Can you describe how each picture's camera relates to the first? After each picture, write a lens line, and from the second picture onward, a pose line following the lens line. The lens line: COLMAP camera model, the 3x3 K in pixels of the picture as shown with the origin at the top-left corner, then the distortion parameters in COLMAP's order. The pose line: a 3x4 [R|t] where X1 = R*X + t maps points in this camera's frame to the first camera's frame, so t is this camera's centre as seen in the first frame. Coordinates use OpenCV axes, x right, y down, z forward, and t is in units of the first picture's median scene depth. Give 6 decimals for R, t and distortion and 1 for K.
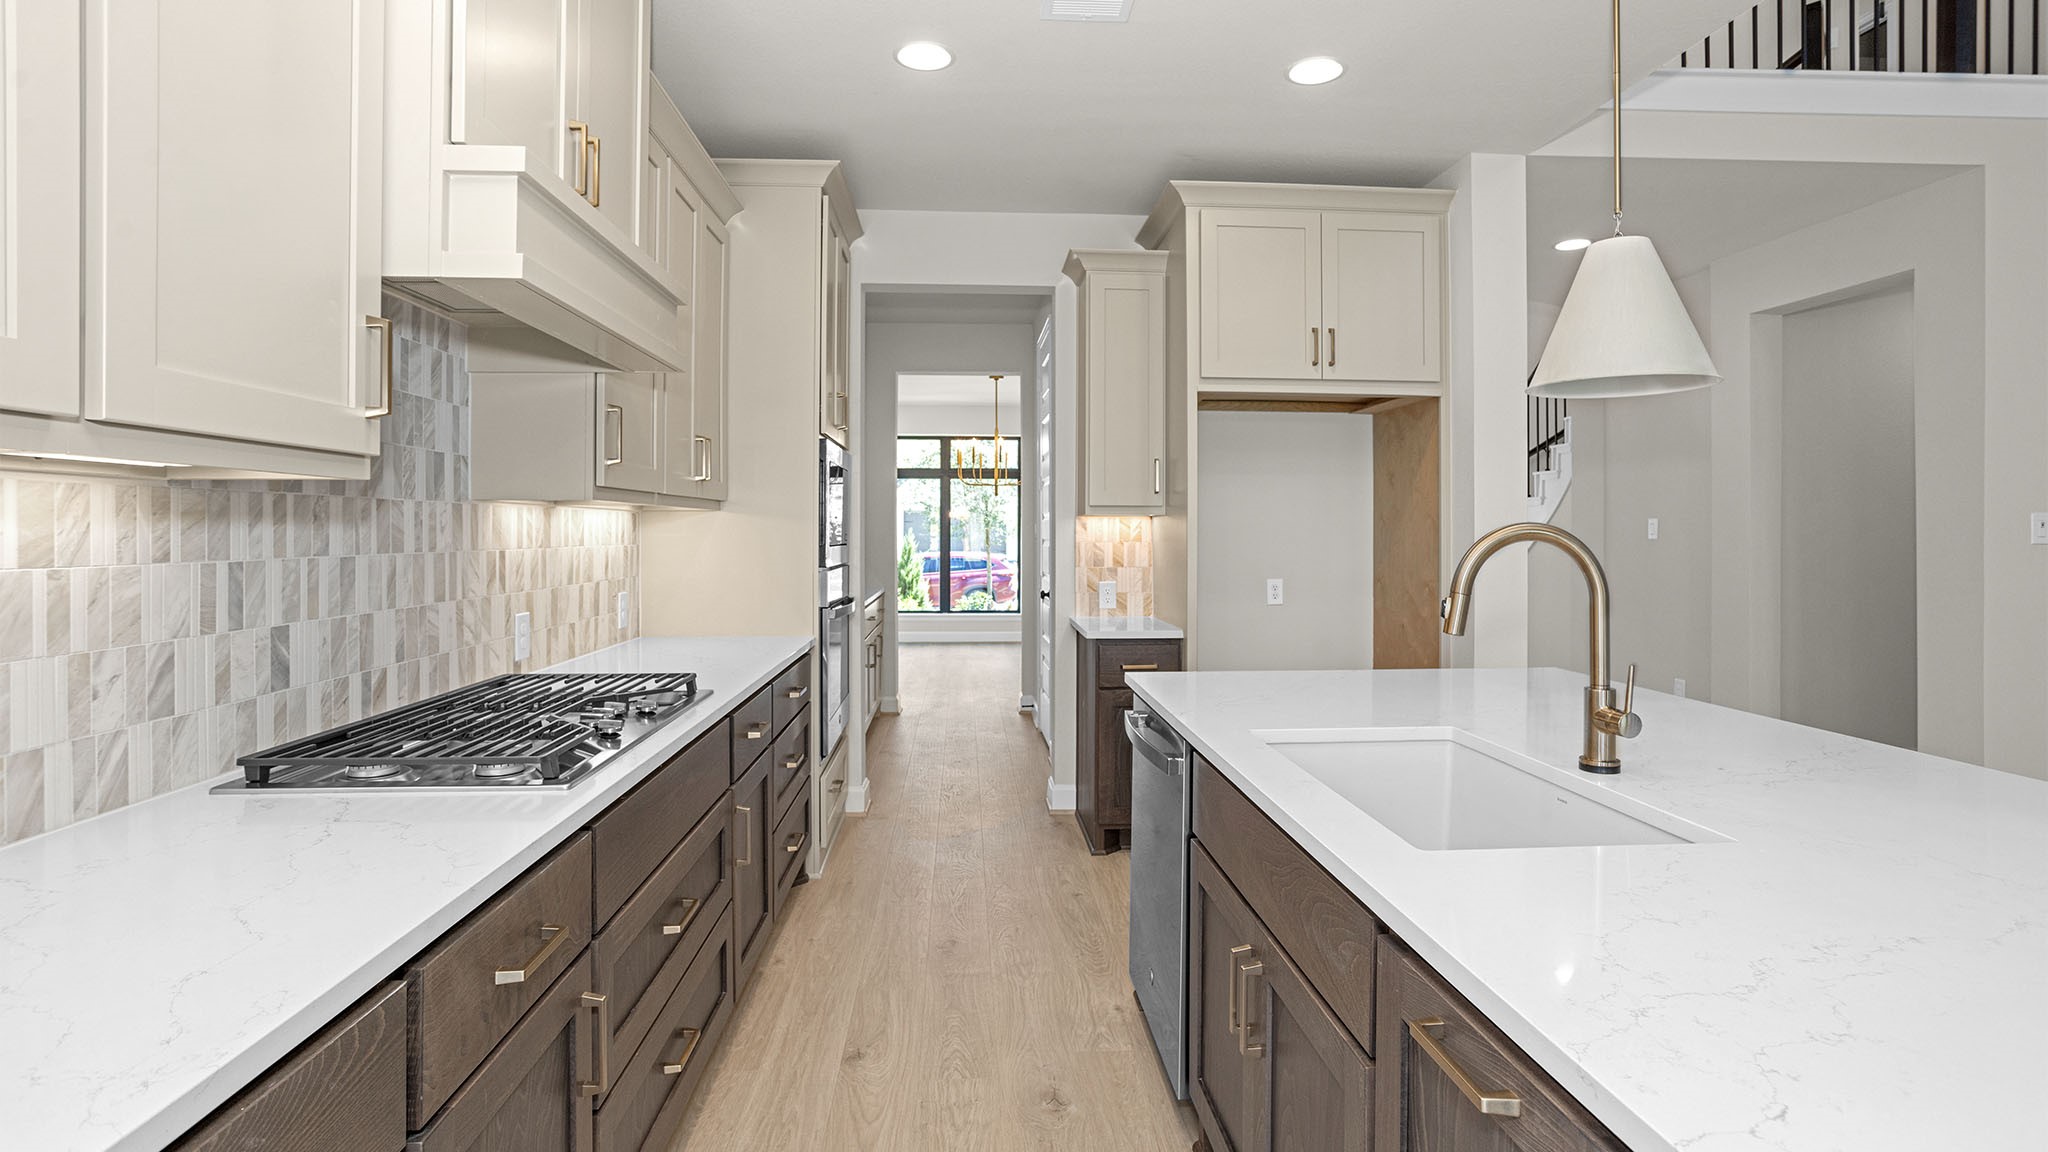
lens RADIAL K [[989.0, 0, 1024.0], [0, 989.0, 576.0], [0, 0, 1]] dist [-0.050500, 0.032926]
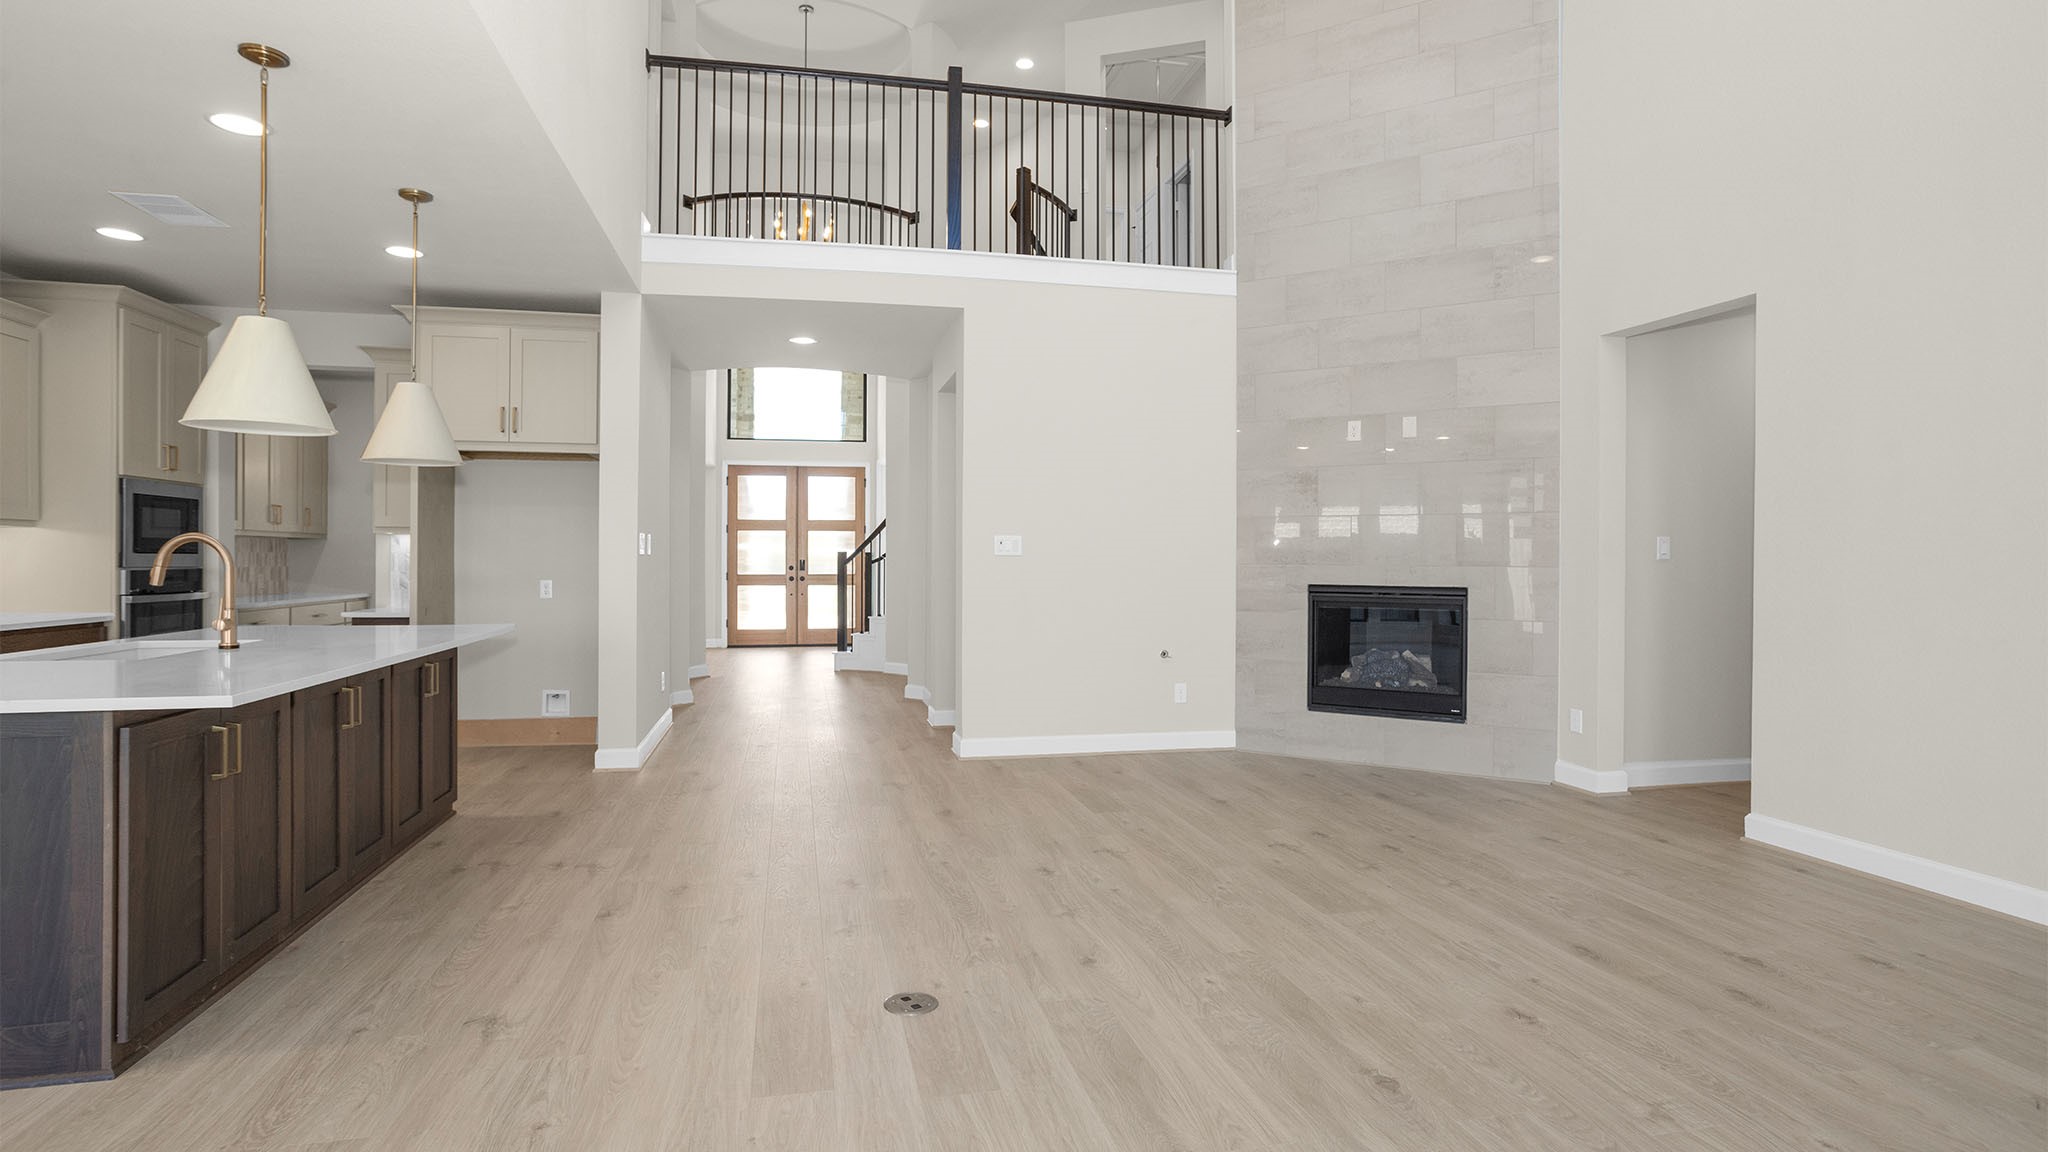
lens RADIAL K [[1011.6, 0, 1010.2], [0, 1011.6, 574.8], [0, 0, 1]] dist [-0.051988, 0.036821]
pose [[0.988468, 0.000593, 0.151431, 1.122871], [0.003450, 0.999645, -0.026433, 0.057985], [-0.151393, 0.026650, 0.988114, -0.814602]]
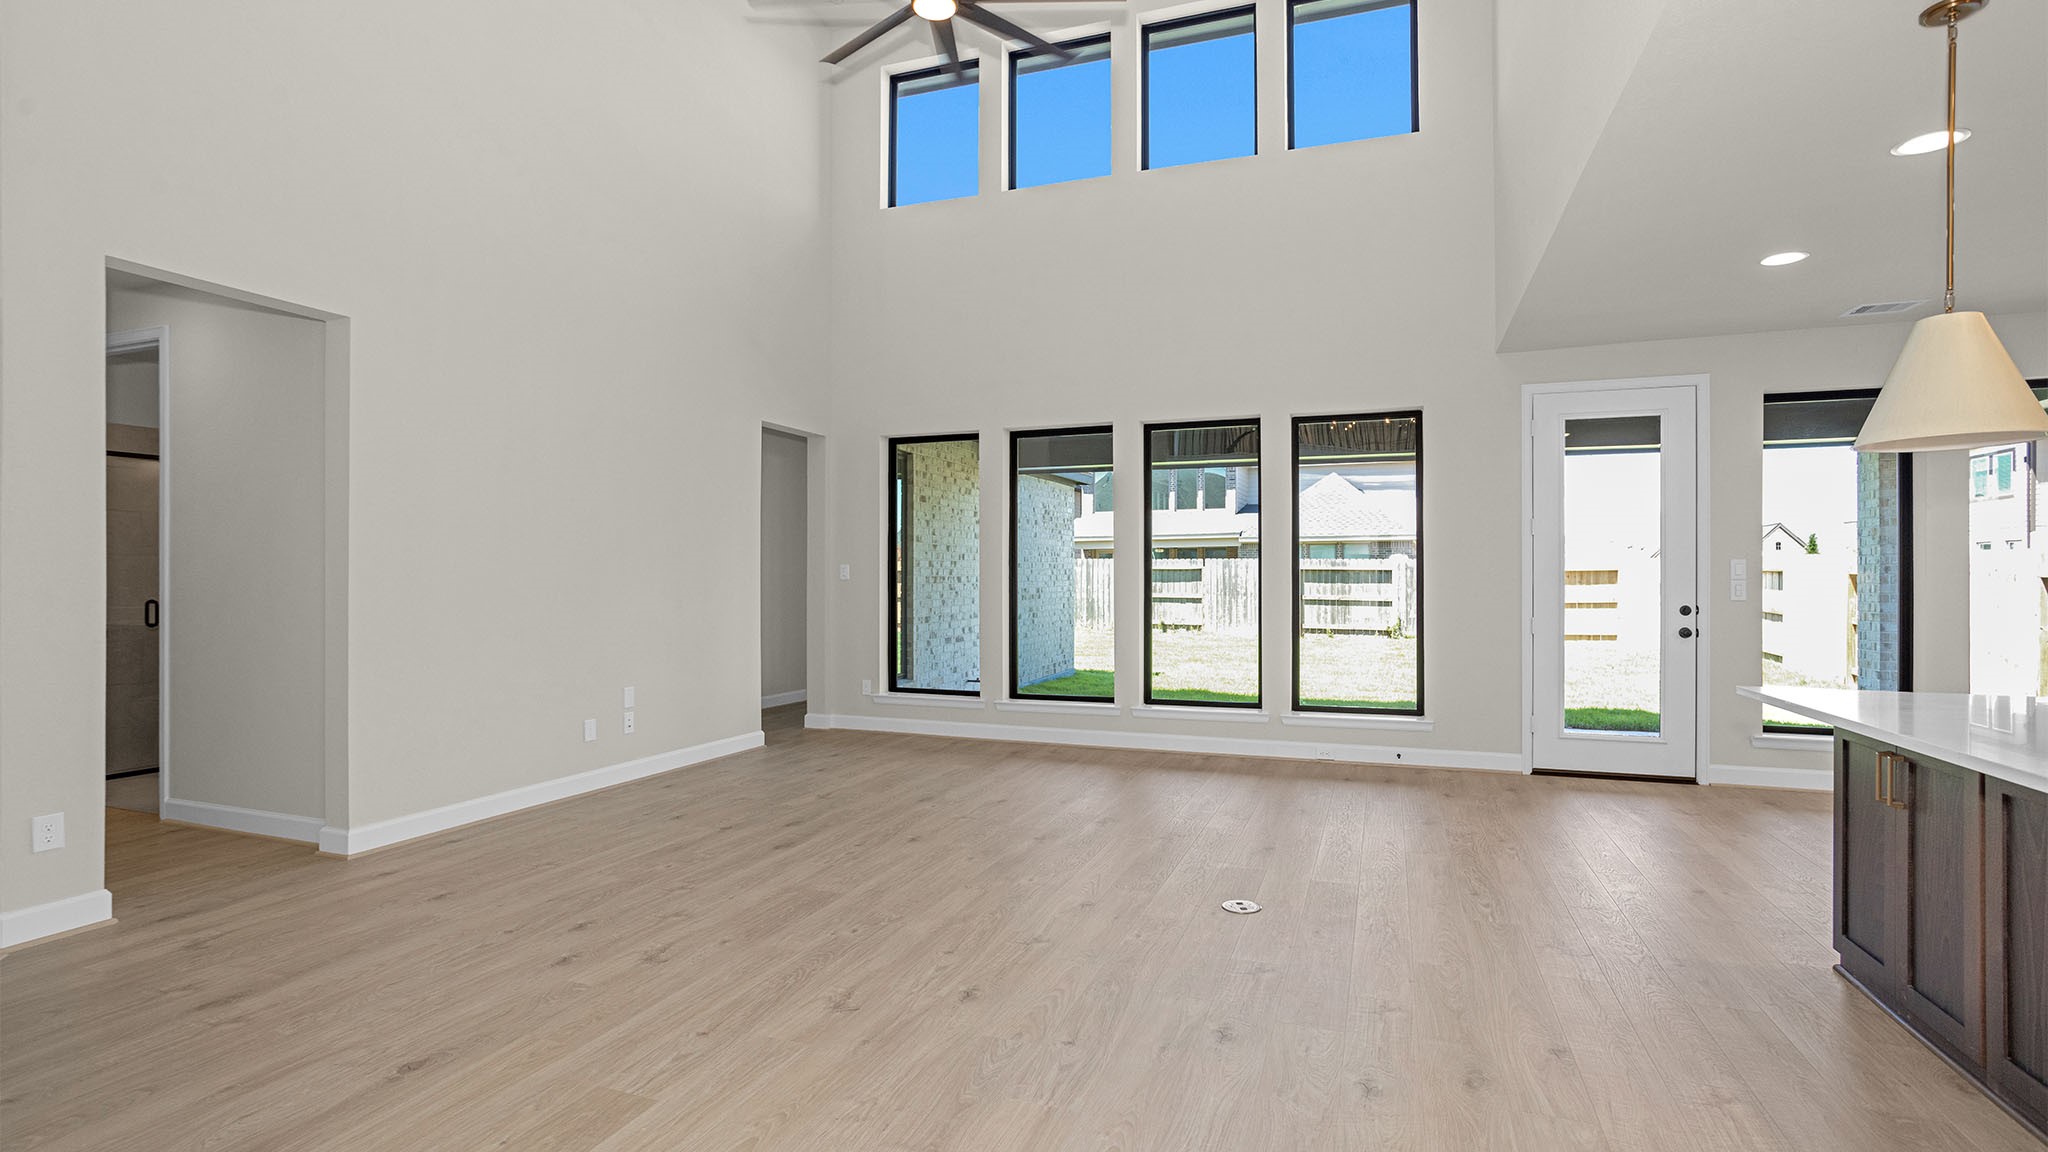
lens RADIAL K [[1011.6, 0, 1010.2], [0, 1011.6, 574.8], [0, 0, 1]] dist [-0.051988, 0.036821]
pose [[-0.914844, -0.002763, 0.403797, 0.916060], [0.012896, 0.999267, 0.036055, -0.050079], [-0.403600, 0.038192, -0.914138, 1.514735]]
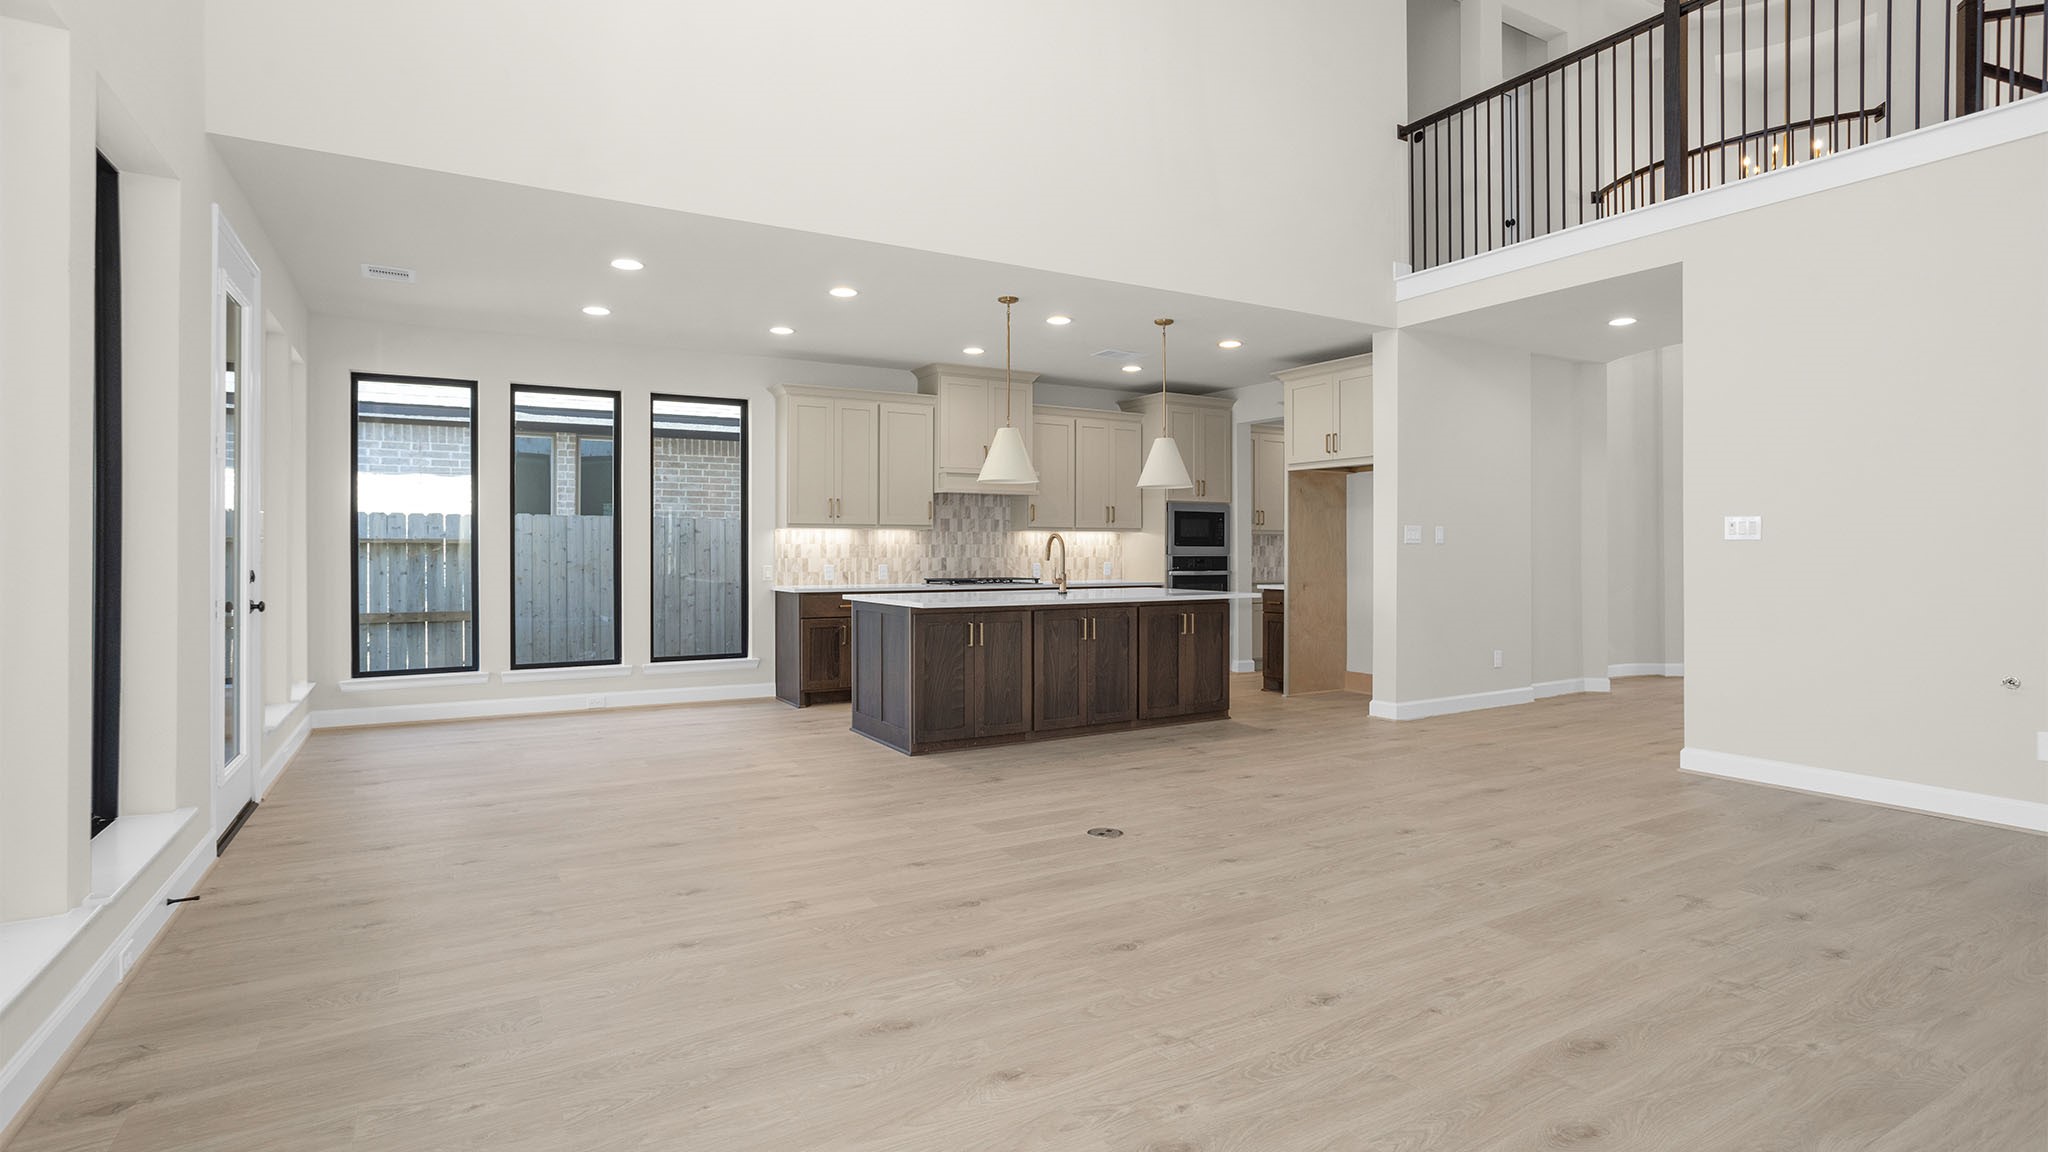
lens RADIAL K [[989.0, 0, 1024.0], [0, 989.0, 576.0], [0, 0, 1]] dist [-0.050500, 0.032926]
pose [[0.467575, 0.020933, -0.883705, 2.404255], [-0.039339, 0.999222, 0.002855, 0.069487], [0.883077, 0.033429, 0.468035, -0.626813]]
